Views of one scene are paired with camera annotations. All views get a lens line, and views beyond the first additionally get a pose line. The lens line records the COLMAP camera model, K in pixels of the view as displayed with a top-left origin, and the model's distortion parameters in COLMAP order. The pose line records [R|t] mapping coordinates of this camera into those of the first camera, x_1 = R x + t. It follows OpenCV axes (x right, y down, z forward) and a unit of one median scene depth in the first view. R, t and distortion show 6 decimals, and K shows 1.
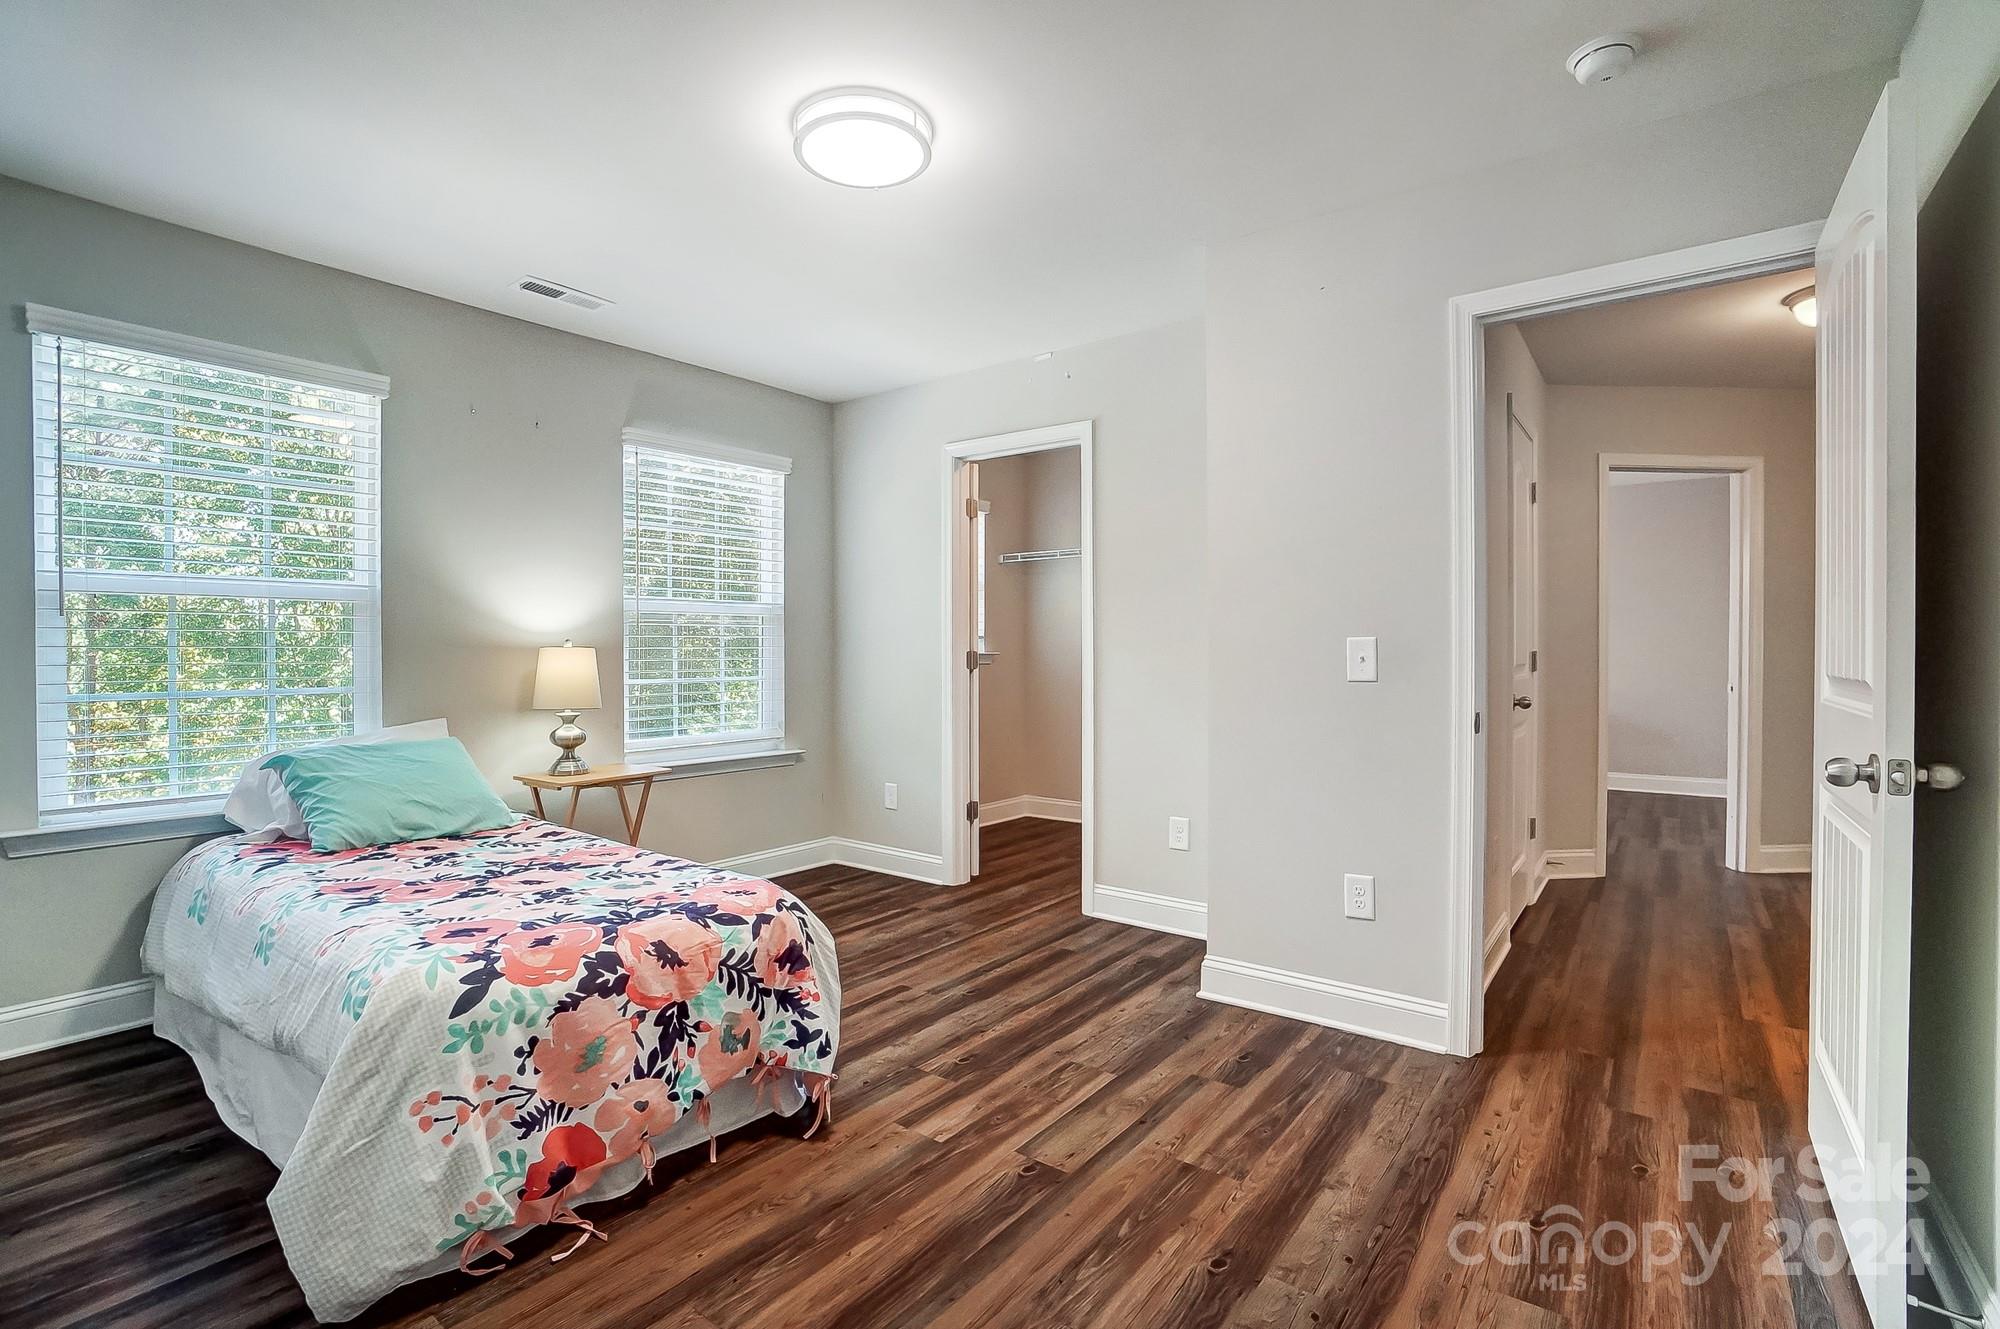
lens RADIAL K [[903.4, 0, 966.9], [0, 903.4, 658.3], [0, 0, 1]] dist [-0.006568, 0.000322]
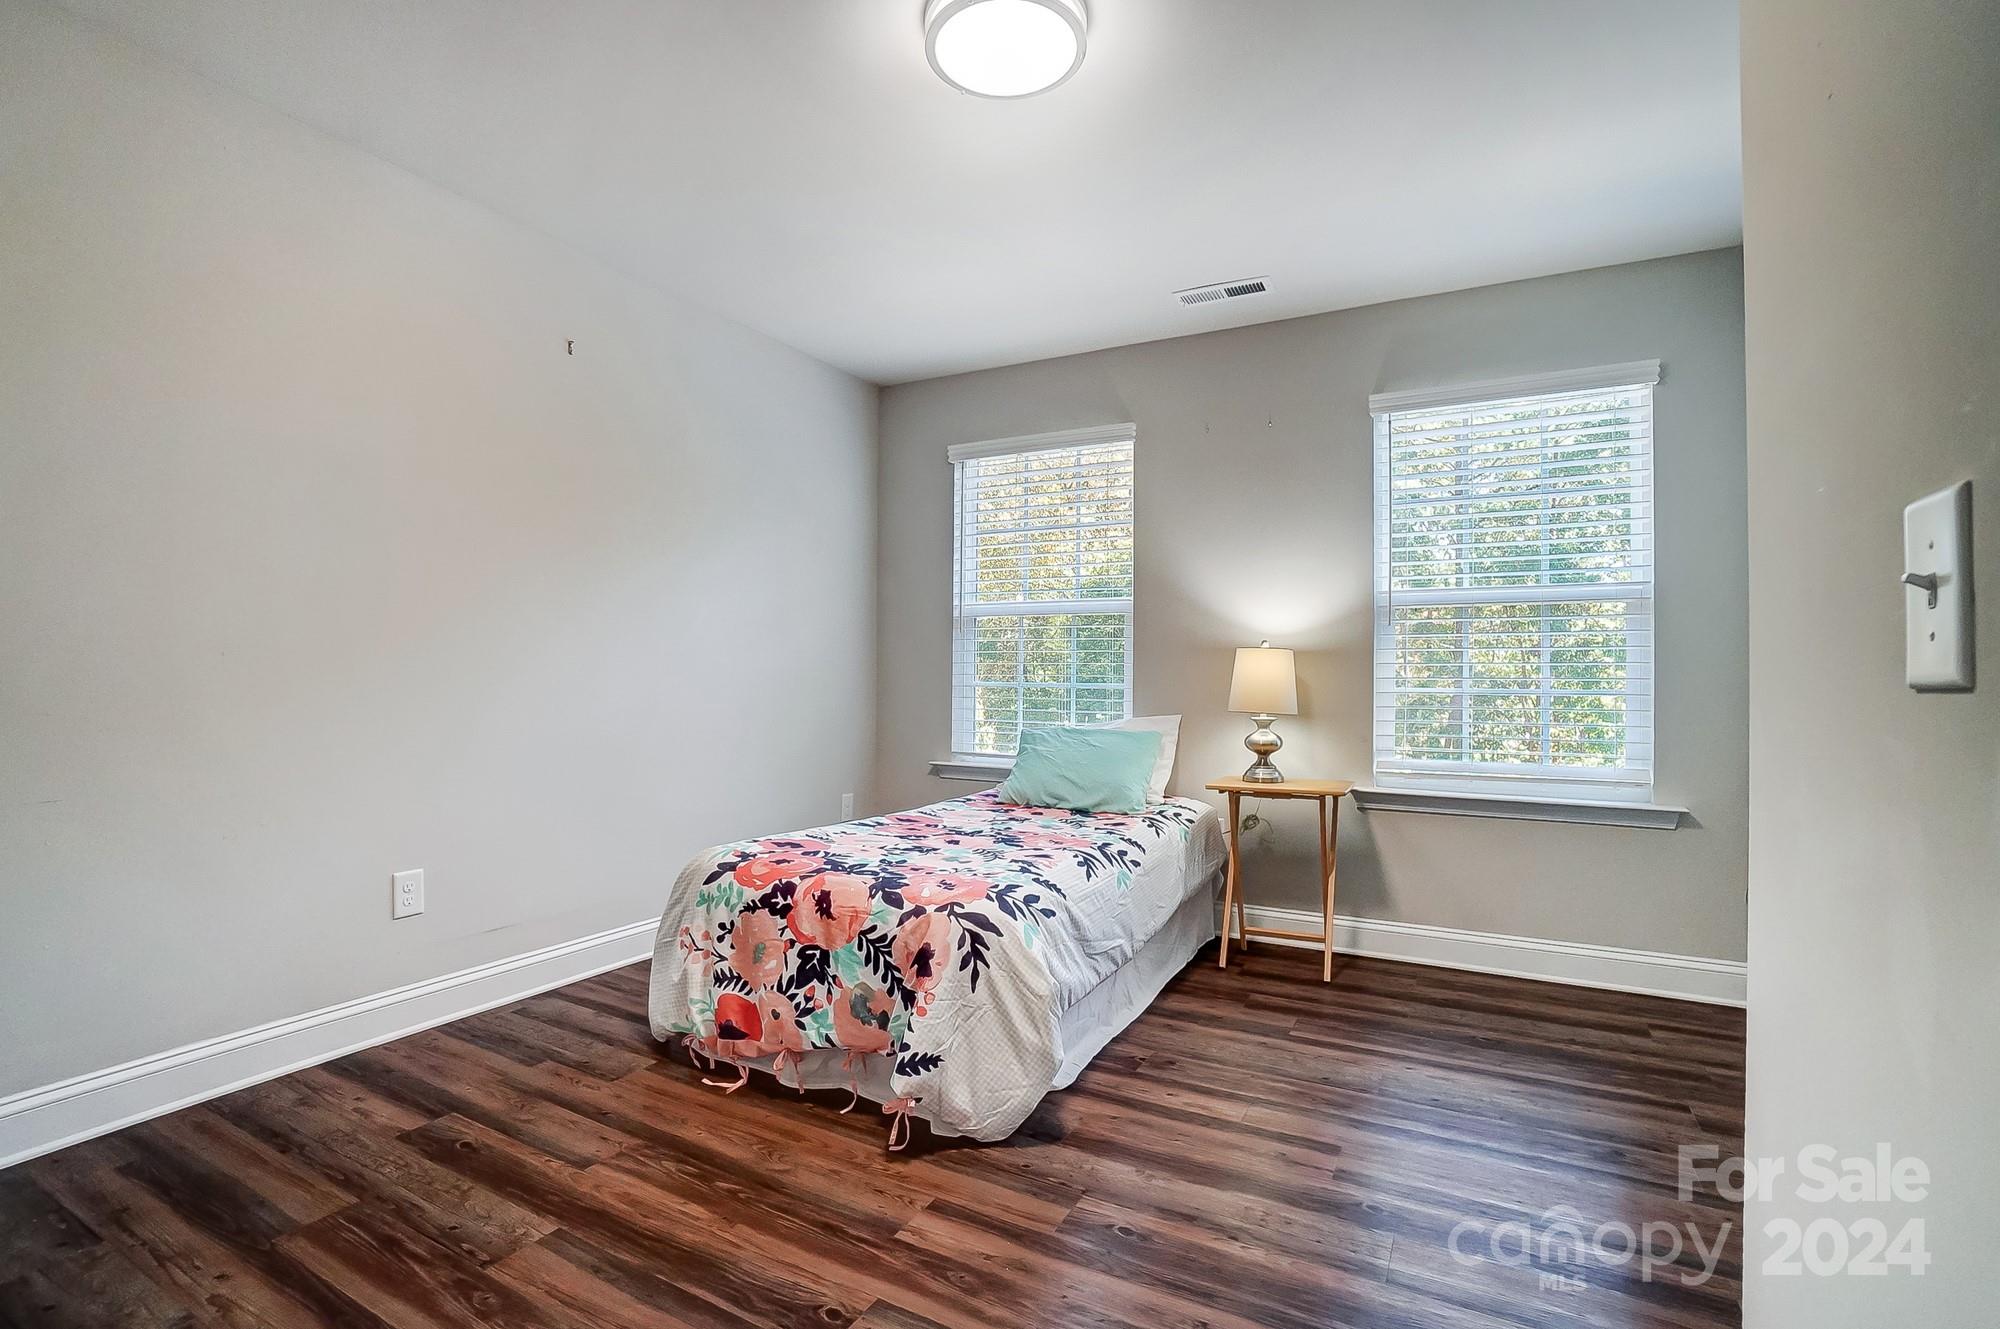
lens RADIAL K [[920.9, 0, 993.0], [0, 920.9, 661.6], [0, 0, 1]] dist [-0.054125, 0.024239]
pose [[0.178801, -0.015888, -0.983757, 0.808751], [-0.014026, 0.999727, -0.018696, 0.042897], [0.983785, 0.017141, 0.178529, 0.965569]]
